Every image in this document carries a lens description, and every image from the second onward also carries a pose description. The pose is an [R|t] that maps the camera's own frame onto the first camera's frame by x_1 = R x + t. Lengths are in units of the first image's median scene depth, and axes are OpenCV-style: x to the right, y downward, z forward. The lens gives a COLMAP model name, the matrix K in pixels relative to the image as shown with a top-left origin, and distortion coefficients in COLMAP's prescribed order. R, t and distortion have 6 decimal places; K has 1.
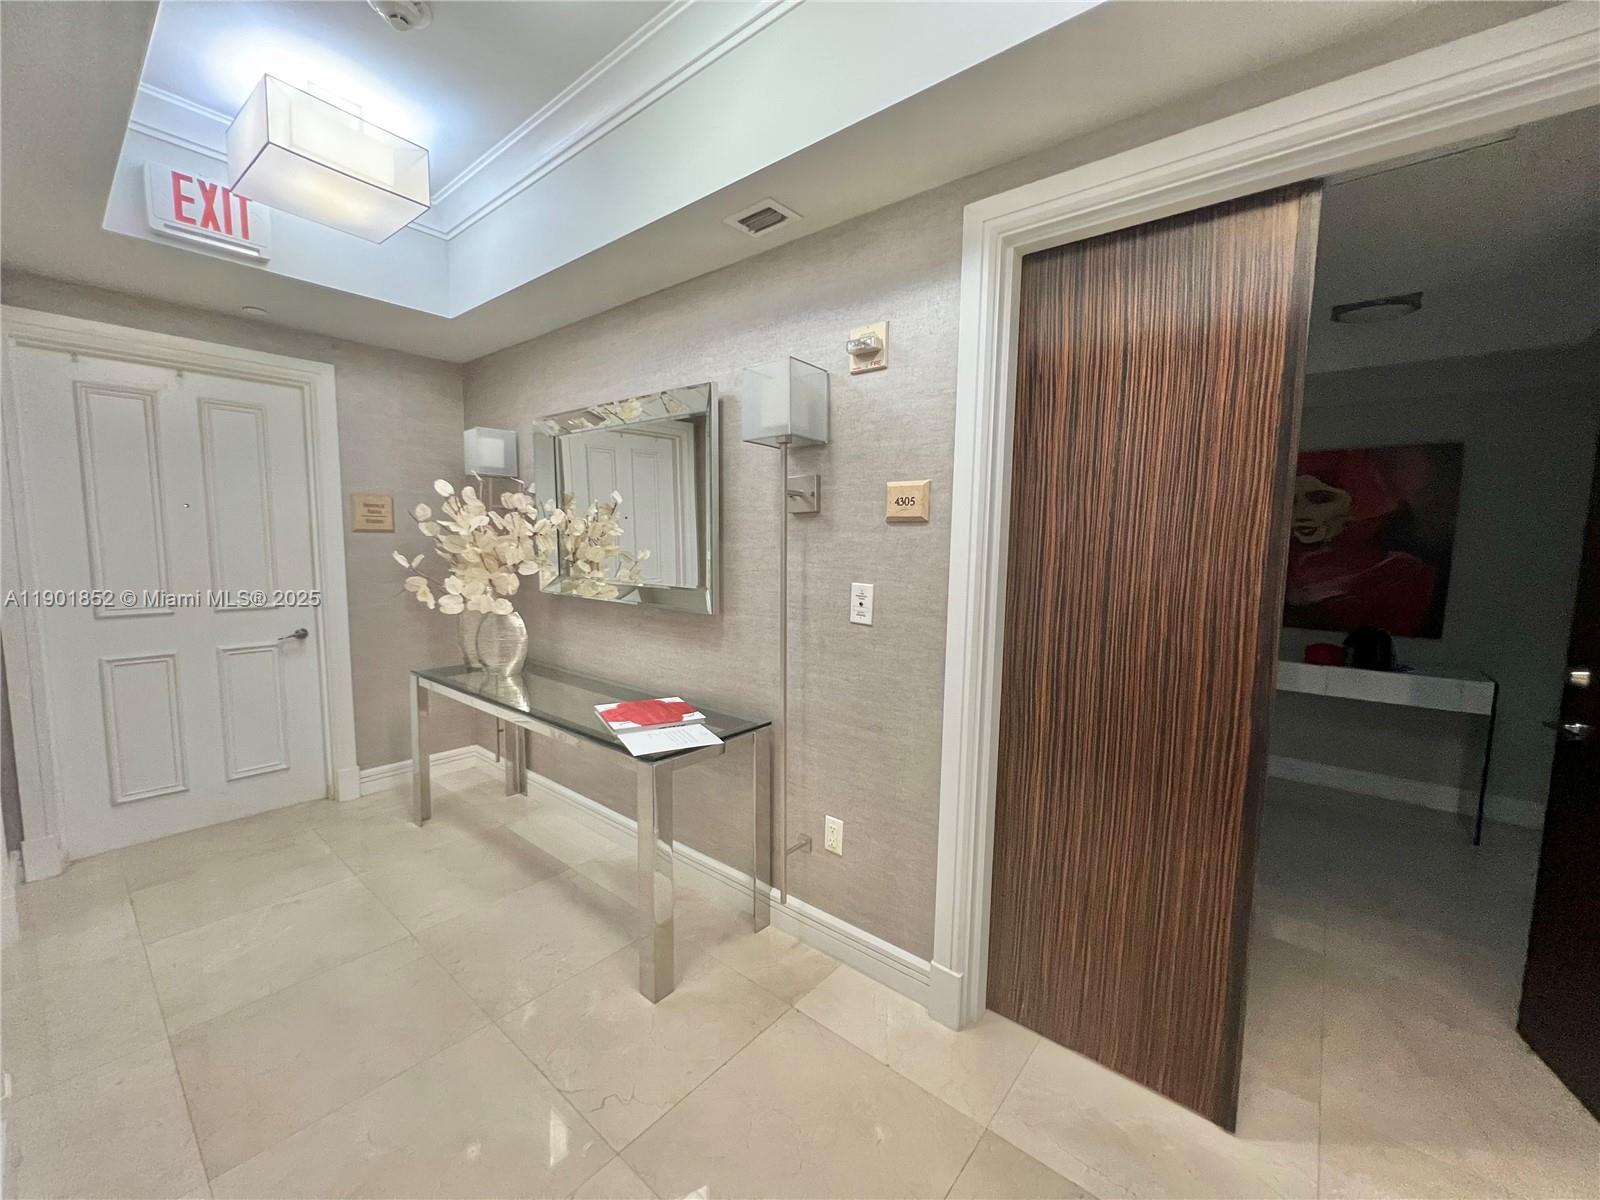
lens RADIAL K [[642.5, 0, 800.0], [0, 642.5, 600.0], [0, 0, 1]] dist [-0.002233, 0.000504]
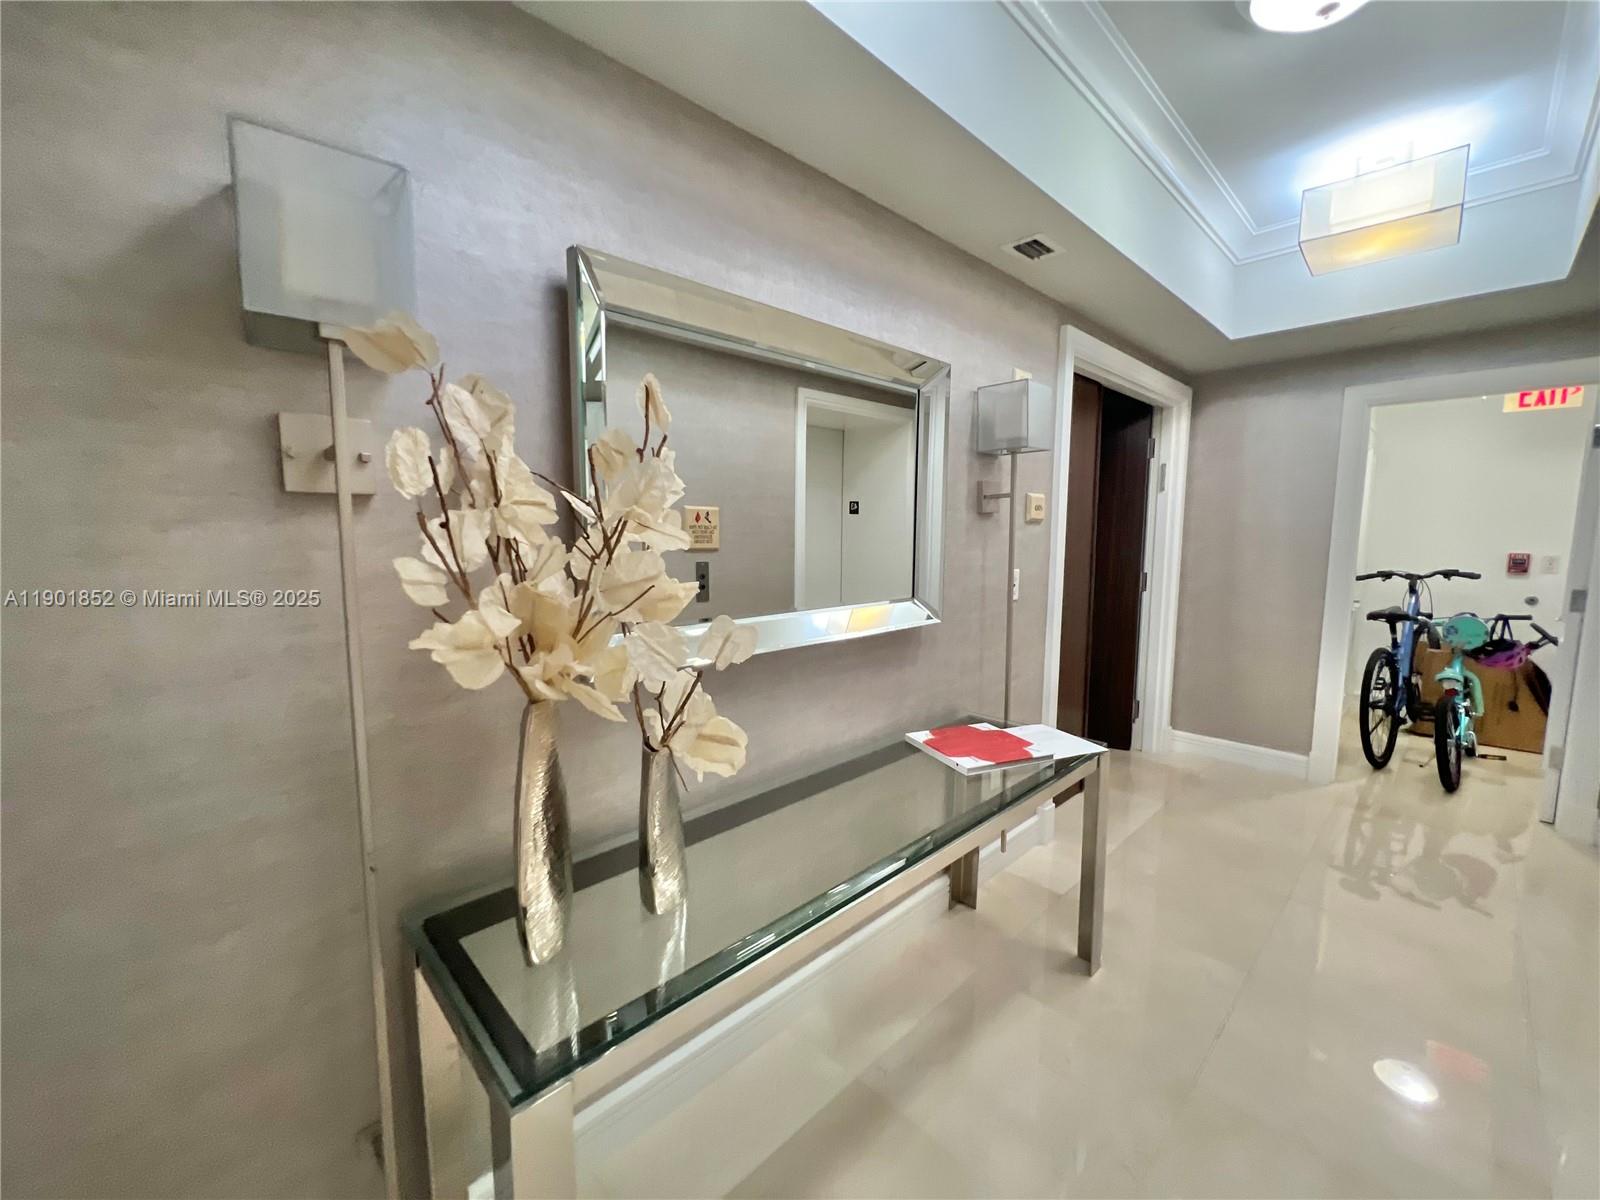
lens RADIAL K [[642.5, 0, 800.0], [0, 642.5, 600.0], [0, 0, 1]] dist [-0.002233, 0.000504]
pose [[0.111094, -0.123984, 0.986046, -1.129867], [0.096617, 0.988835, 0.113449, -0.139554], [-0.989102, 0.082666, 0.121833, 1.164687]]
